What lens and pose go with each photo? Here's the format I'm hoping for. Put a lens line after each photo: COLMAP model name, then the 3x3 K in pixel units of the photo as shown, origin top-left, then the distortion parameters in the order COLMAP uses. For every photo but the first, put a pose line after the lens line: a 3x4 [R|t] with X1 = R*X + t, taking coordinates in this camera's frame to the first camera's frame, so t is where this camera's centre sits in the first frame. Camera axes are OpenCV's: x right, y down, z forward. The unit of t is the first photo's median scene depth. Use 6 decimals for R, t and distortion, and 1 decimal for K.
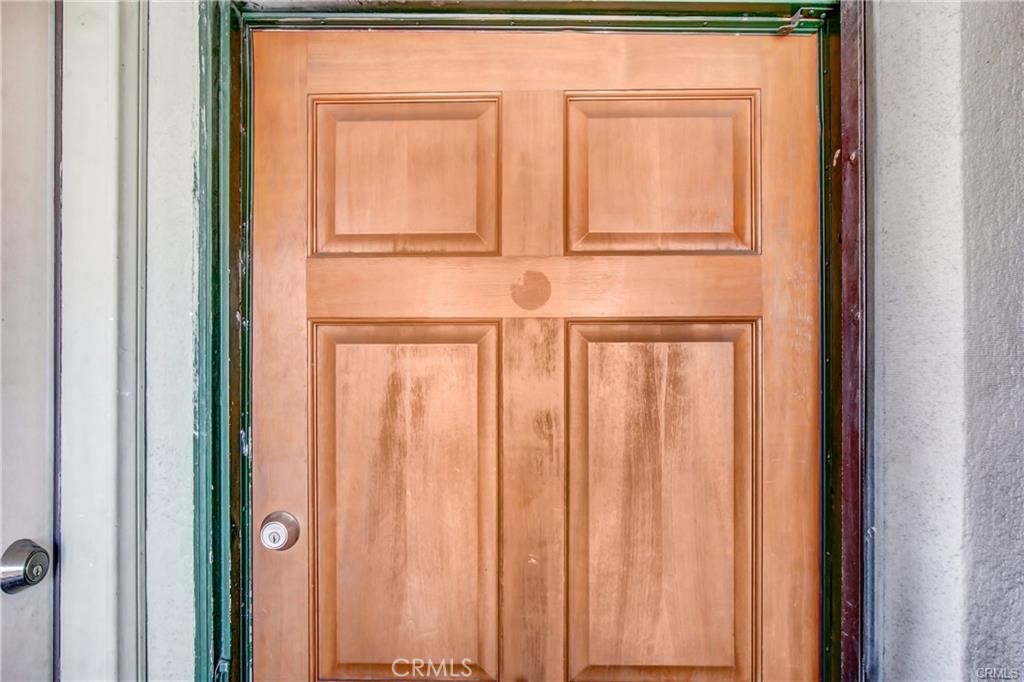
lens RADIAL K [[666.7, 0, 512.0], [0, 666.7, 341.0], [0, 0, 1]] dist [-0.035803, 0.049690]
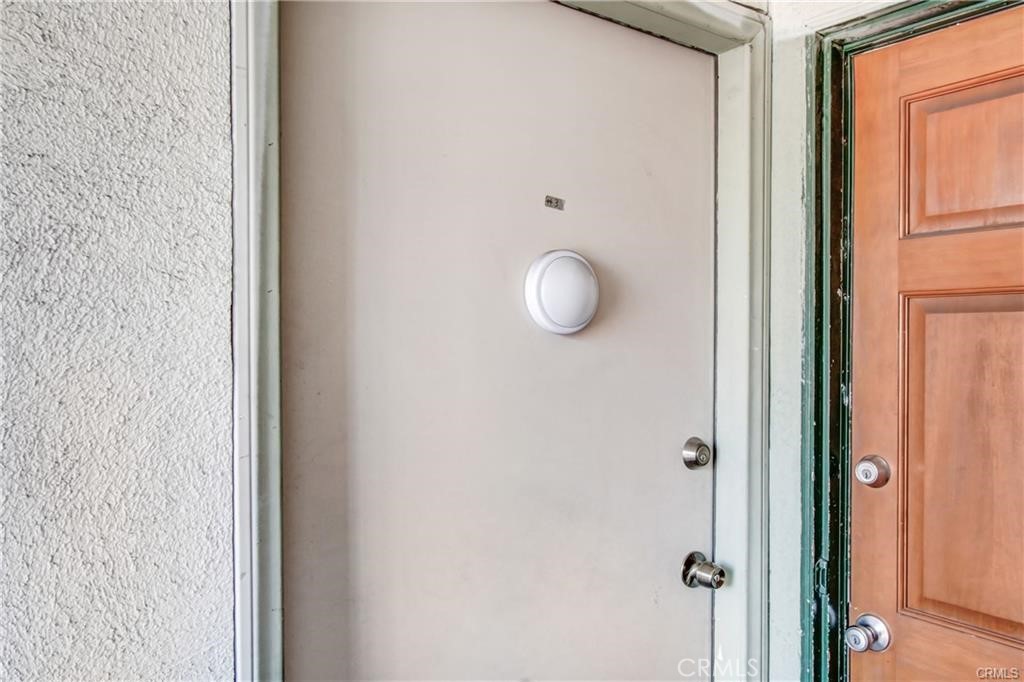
lens RADIAL K [[753.7, 0, 512.0], [0, 753.7, 341.0], [0, 0, 1]] dist [-0.045555, 0.003218]
pose [[0.608274, 0.000576, -0.793727, 0.316227], [-0.000814, 1.000000, 0.000102, 0.052450], [0.793727, 0.000584, 0.608274, -0.329979]]
